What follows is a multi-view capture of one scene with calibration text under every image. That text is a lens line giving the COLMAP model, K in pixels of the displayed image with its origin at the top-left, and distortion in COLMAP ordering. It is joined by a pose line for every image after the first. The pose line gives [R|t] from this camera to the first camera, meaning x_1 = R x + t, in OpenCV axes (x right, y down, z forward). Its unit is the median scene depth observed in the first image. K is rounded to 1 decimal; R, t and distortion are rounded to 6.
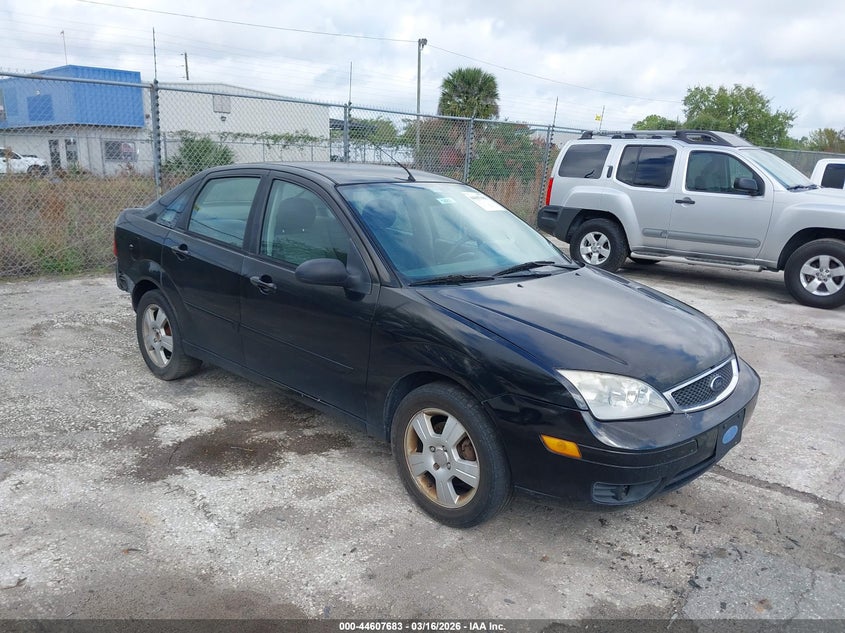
lens RADIAL K [[663.3, 0, 426.3], [0, 663.3, 314.0], [0, 0, 1]] dist [-0.017083, 0.007962]
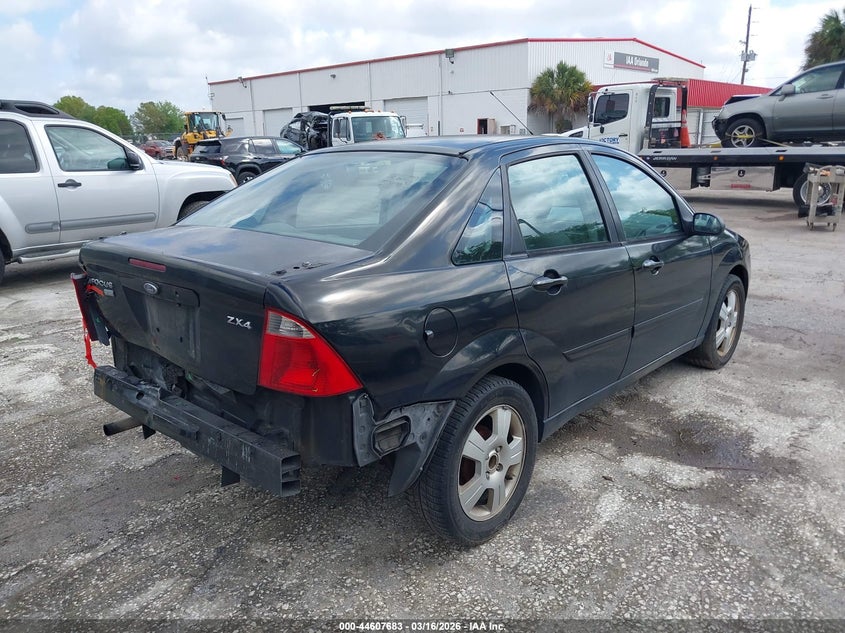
lens RADIAL K [[663.3, 0, 426.4], [0, 663.3, 318.1], [0, 0, 1]] dist [-0.017083, 0.007962]
pose [[-0.015879, -0.282602, 0.959106, -1.034664], [0.246010, 0.928636, 0.277697, -0.280735], [-0.969137, 0.240359, 0.054777, 1.151404]]
